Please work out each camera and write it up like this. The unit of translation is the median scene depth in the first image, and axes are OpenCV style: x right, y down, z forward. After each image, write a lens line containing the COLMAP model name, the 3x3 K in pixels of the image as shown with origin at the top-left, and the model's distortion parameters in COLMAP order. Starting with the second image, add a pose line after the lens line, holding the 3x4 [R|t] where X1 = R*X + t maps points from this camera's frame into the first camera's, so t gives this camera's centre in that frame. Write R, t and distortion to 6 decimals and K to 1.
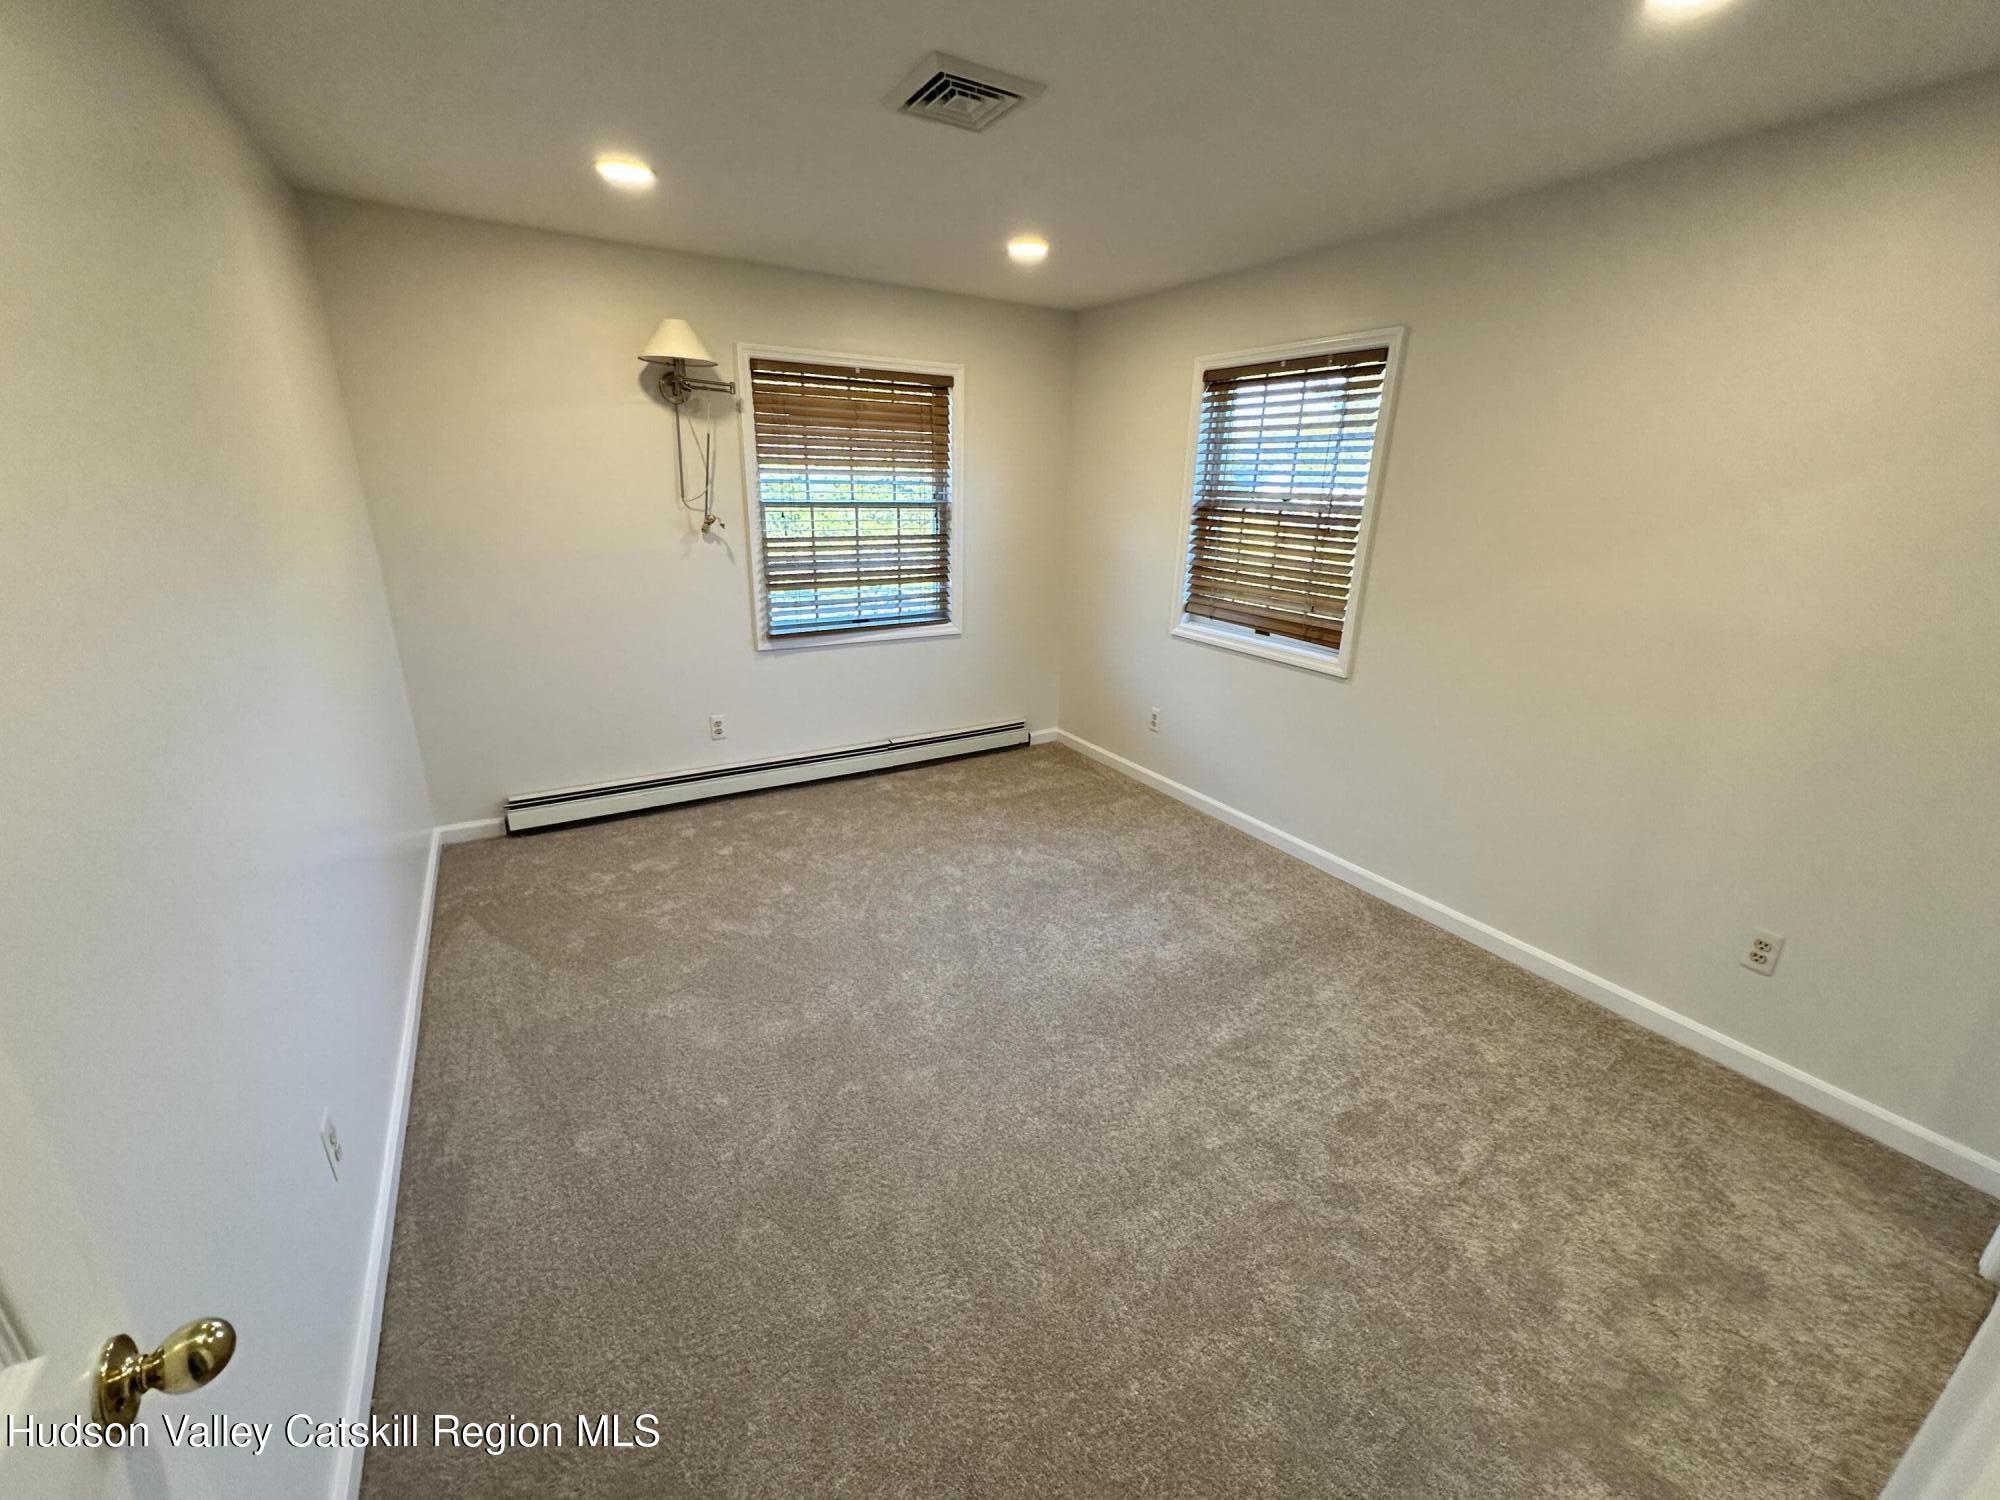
lens RADIAL K [[800.5, 0, 999.1], [0, 800.5, 748.8], [0, 0, 1]] dist [-0.001784, 0.000301]
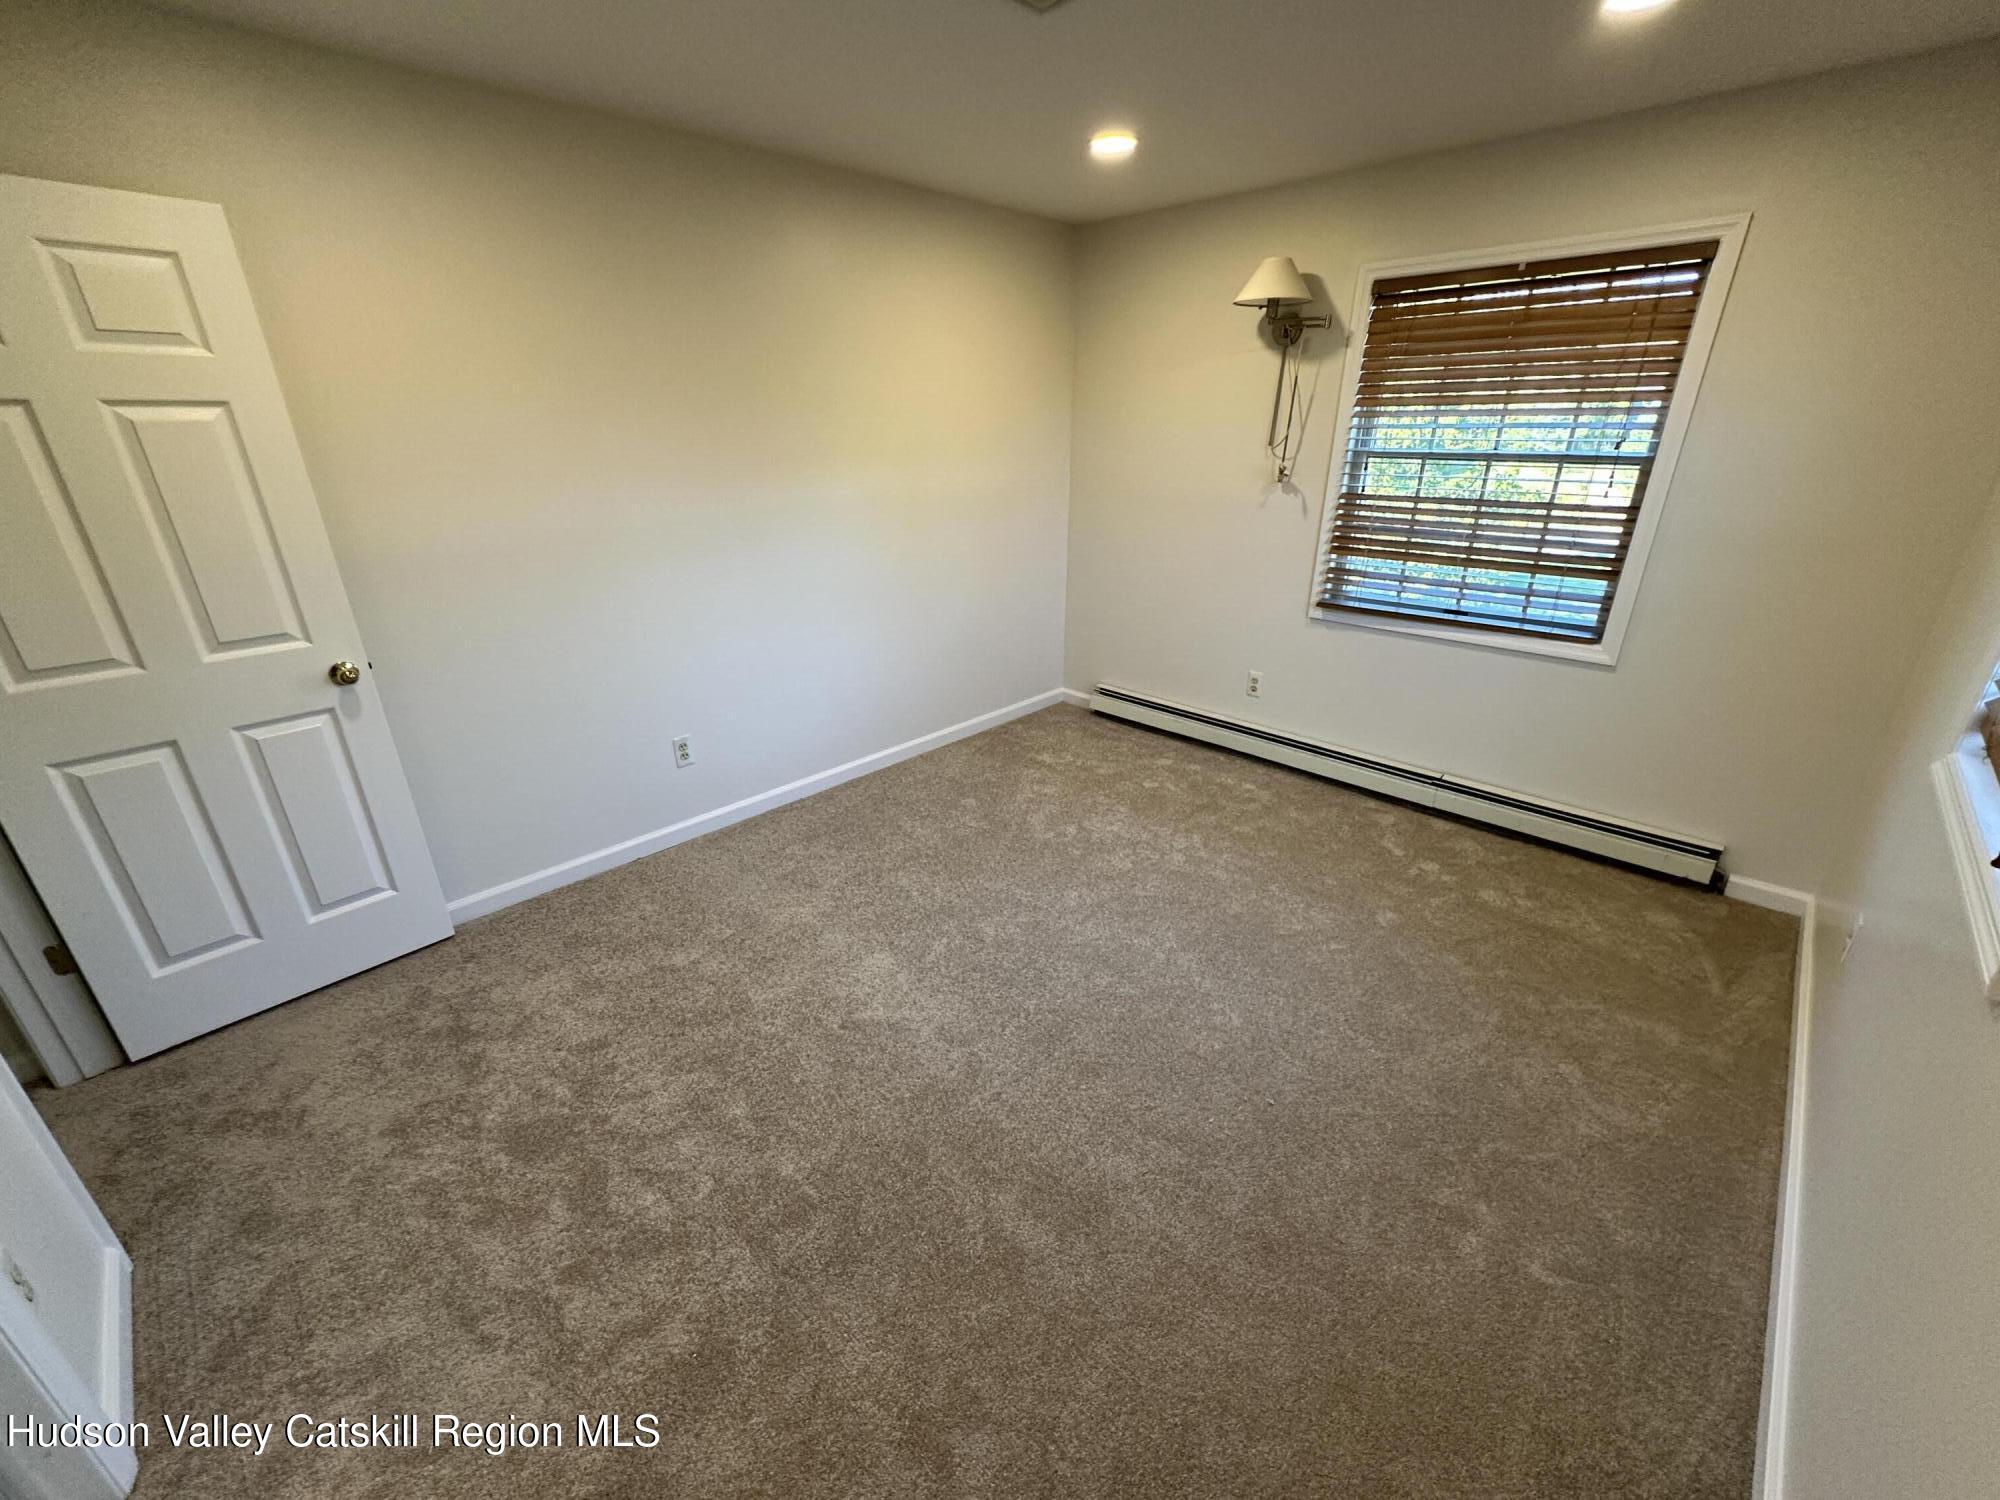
lens RADIAL K [[800.5, 0, 997.7], [0, 800.5, 753.8], [0, 0, 1]] dist [-0.001784, 0.000301]
pose [[0.251404, 0.348024, -0.903148, 0.476824], [-0.298286, 0.915559, 0.269774, -0.117259], [0.920772, 0.201574, 0.333985, 0.389004]]
